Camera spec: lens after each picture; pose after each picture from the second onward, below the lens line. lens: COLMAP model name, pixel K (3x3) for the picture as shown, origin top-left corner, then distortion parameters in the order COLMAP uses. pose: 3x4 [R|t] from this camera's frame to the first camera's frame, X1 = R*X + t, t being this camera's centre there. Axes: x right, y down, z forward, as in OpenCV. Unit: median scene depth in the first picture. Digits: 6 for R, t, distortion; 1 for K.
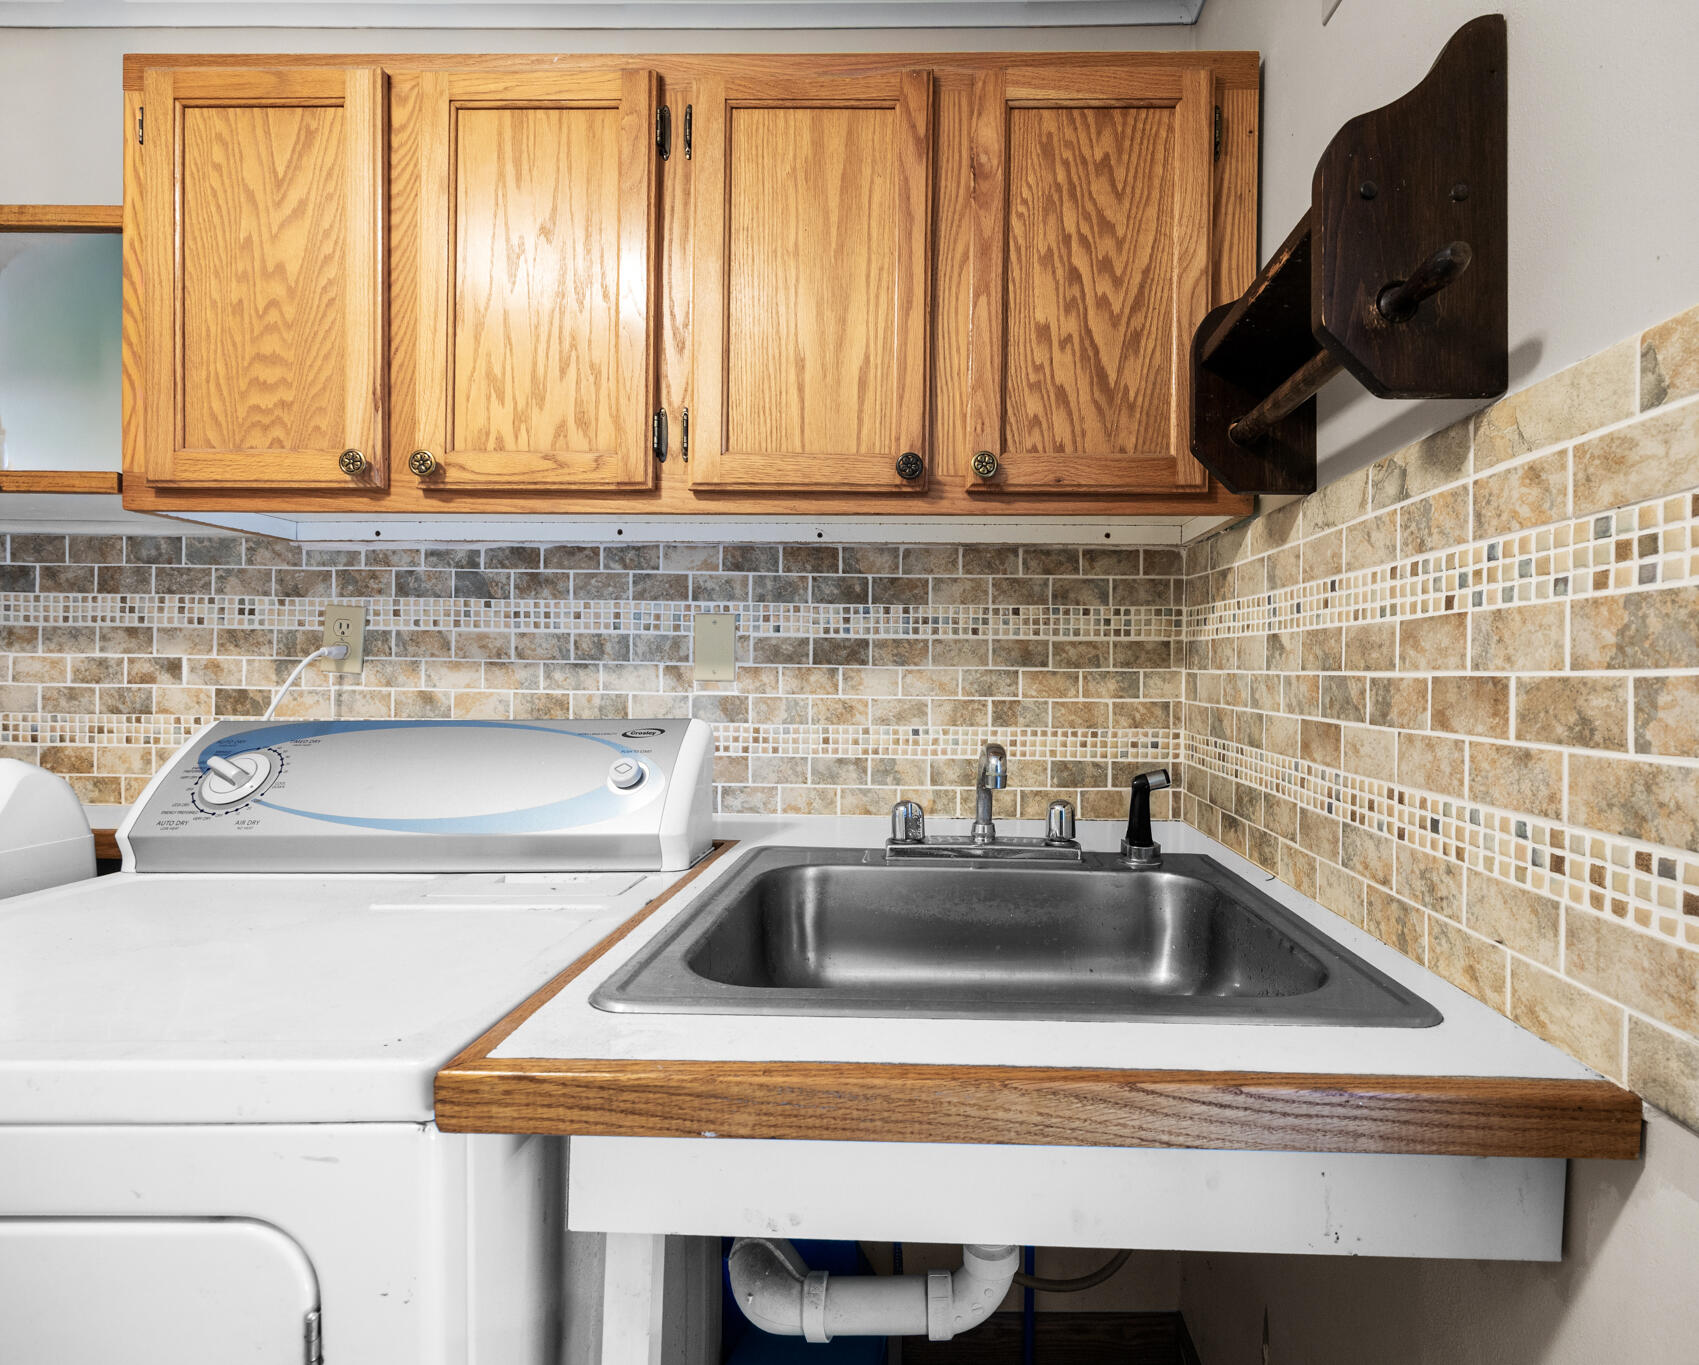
lens RADIAL K [[827.9, 0, 938.2], [0, 827.9, 678.3], [0, 0, 1]] dist [-0.000299, -0.000580]
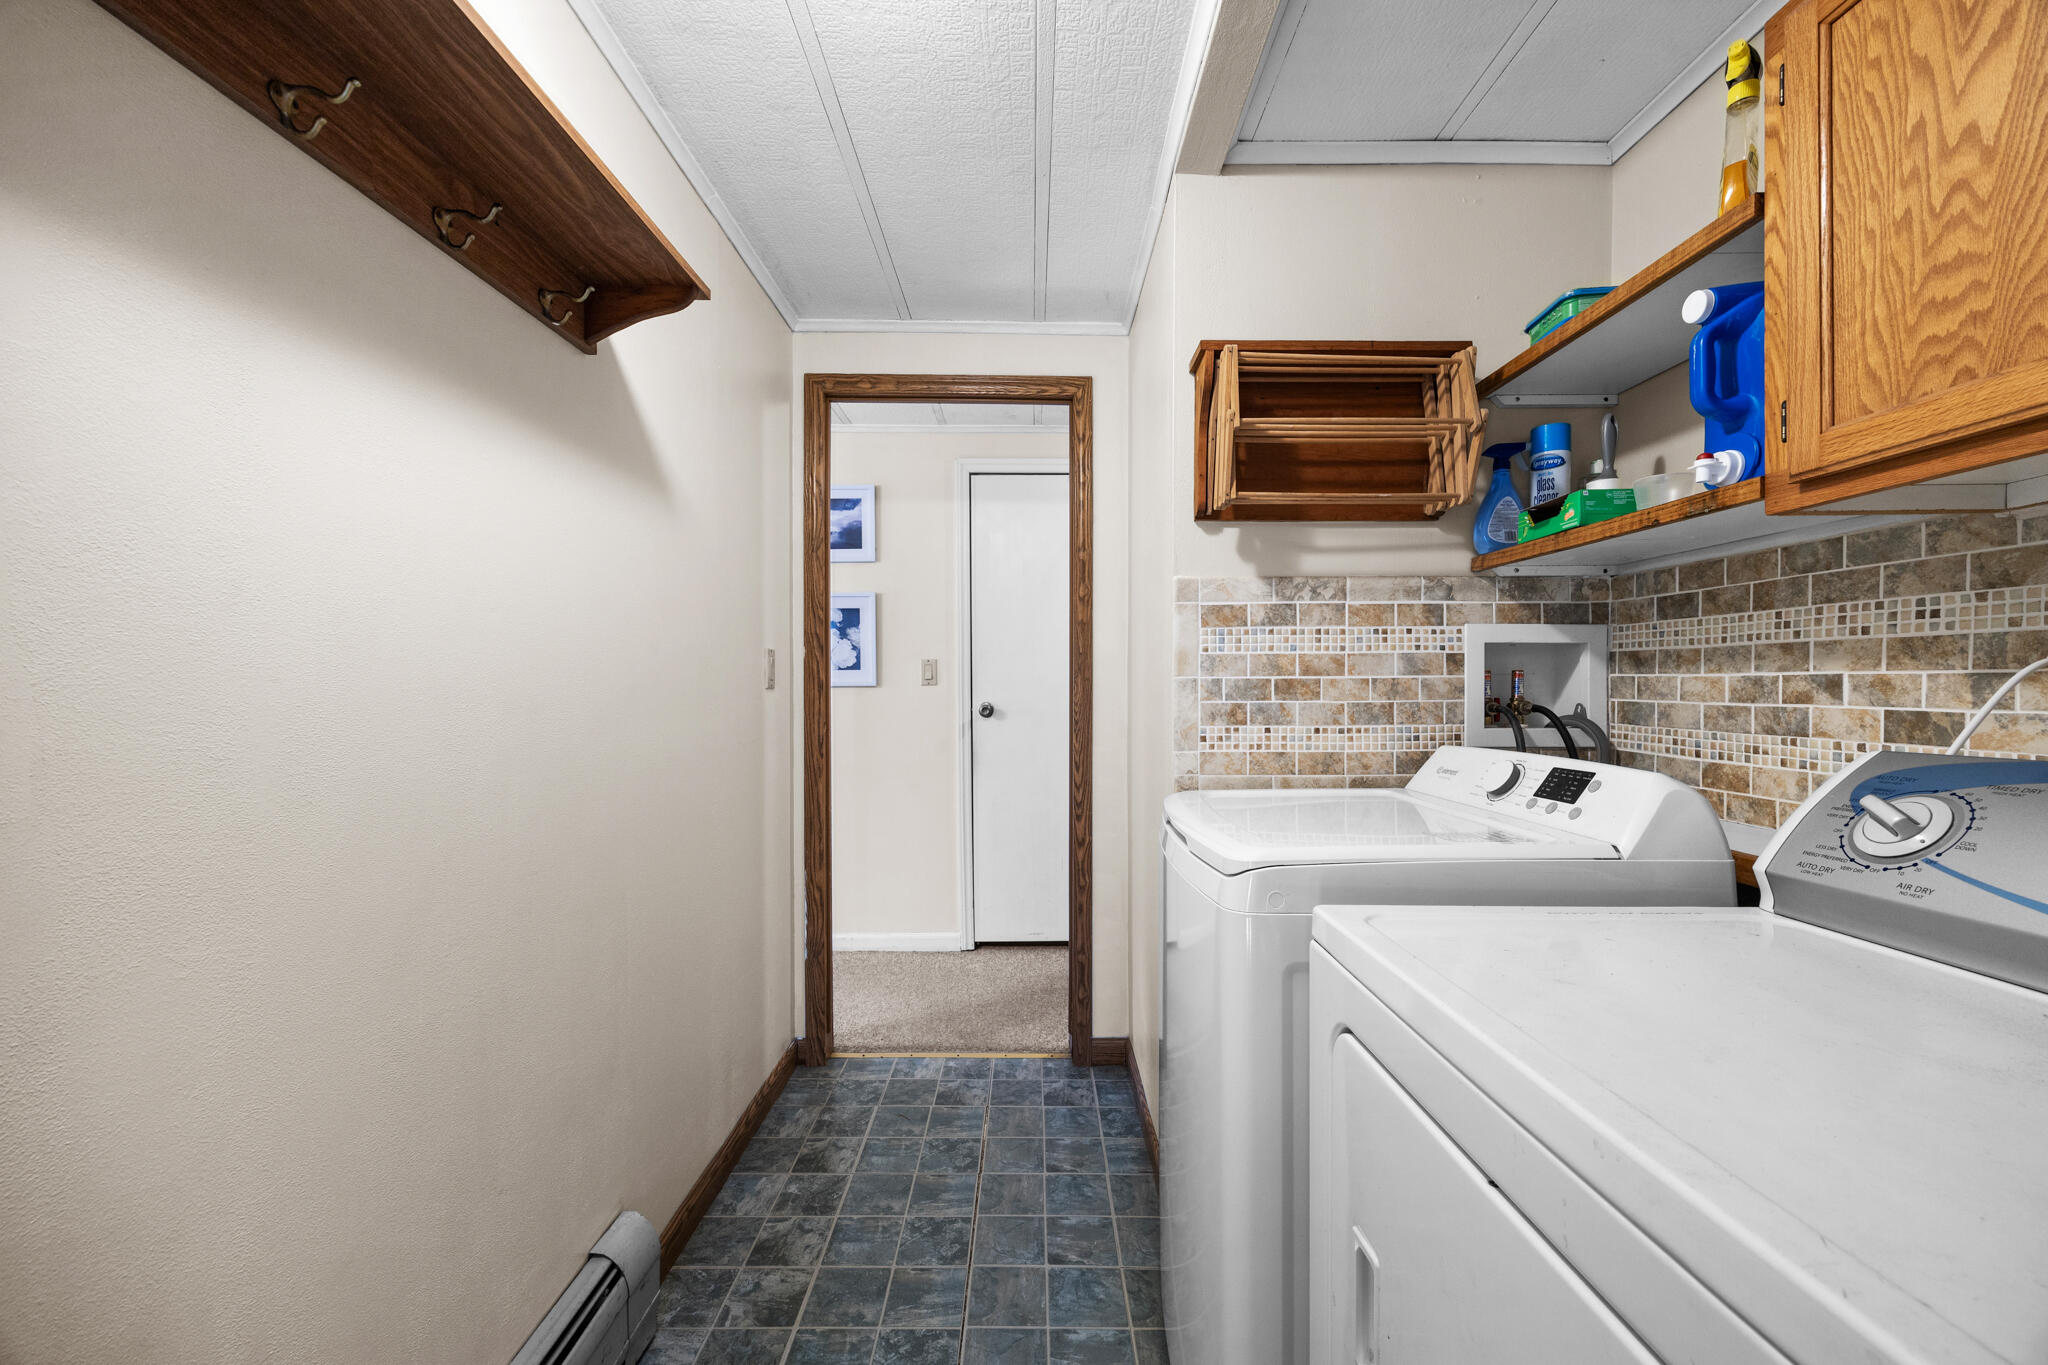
lens RADIAL K [[782.6, 0, 1026.3], [0, 782.6, 693.3], [0, 0, 1]] dist [-0.000818, -0.000007]
pose [[0.002244, -0.003223, -0.999992, -0.090120], [-0.003499, 0.999989, -0.003231, 0.000963], [0.999991, 0.003506, 0.002233, 0.137145]]
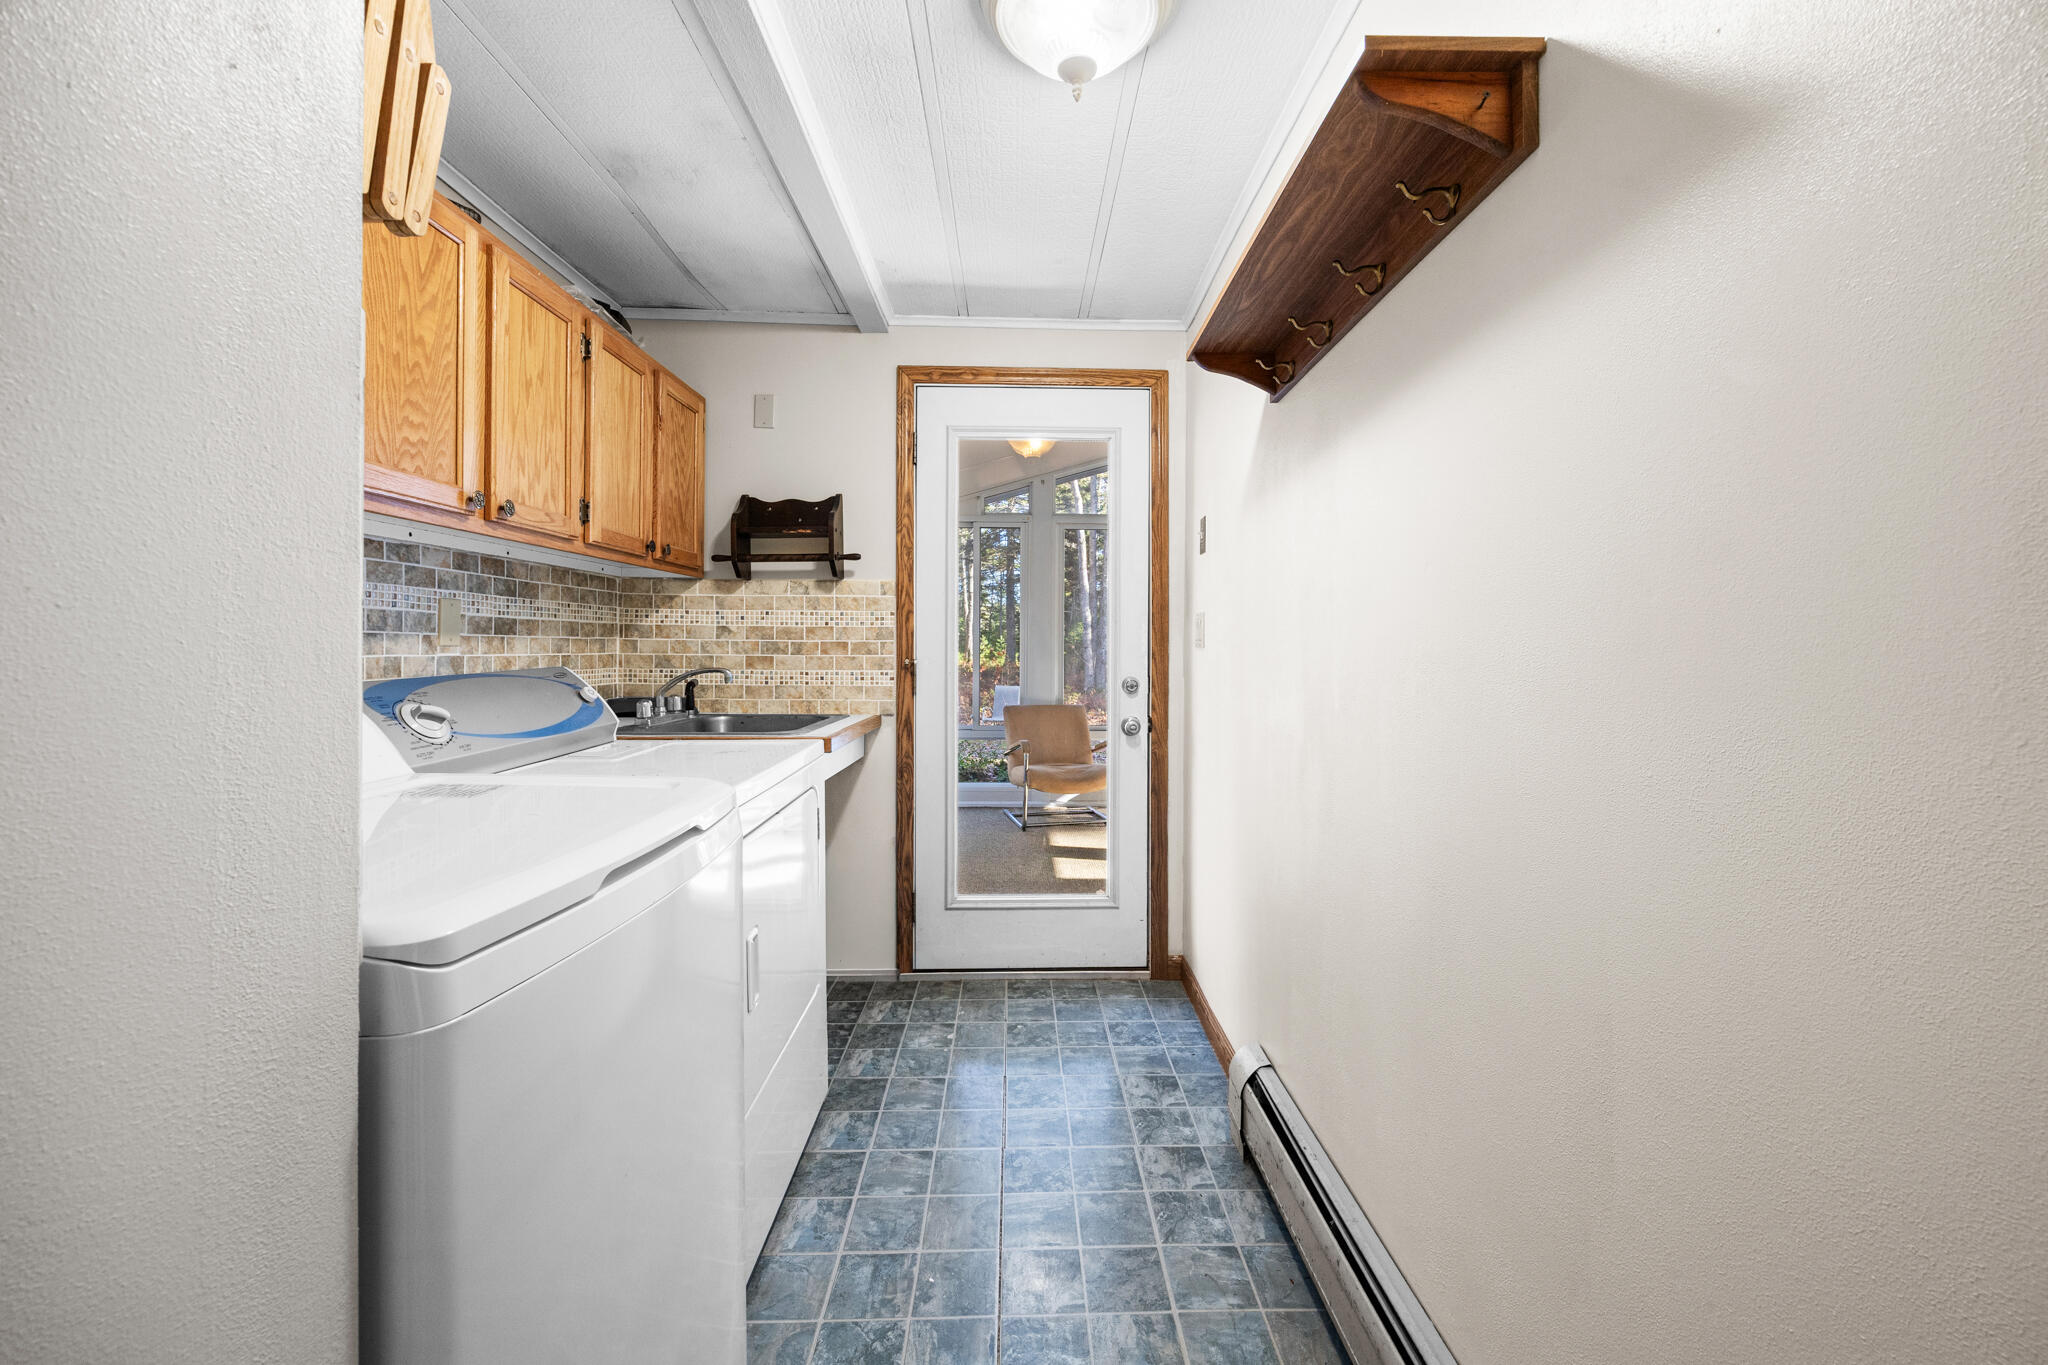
lens RADIAL K [[805.8, 0, 1038.5], [0, 805.8, 651.6], [0, 0, 1]] dist [-0.000970, -0.000141]
pose [[-0.036891, -0.018343, 0.999151, -1.688112], [0.000084, 0.999831, 0.018359, -0.012479], [-0.999319, 0.000761, -0.036884, 0.041360]]
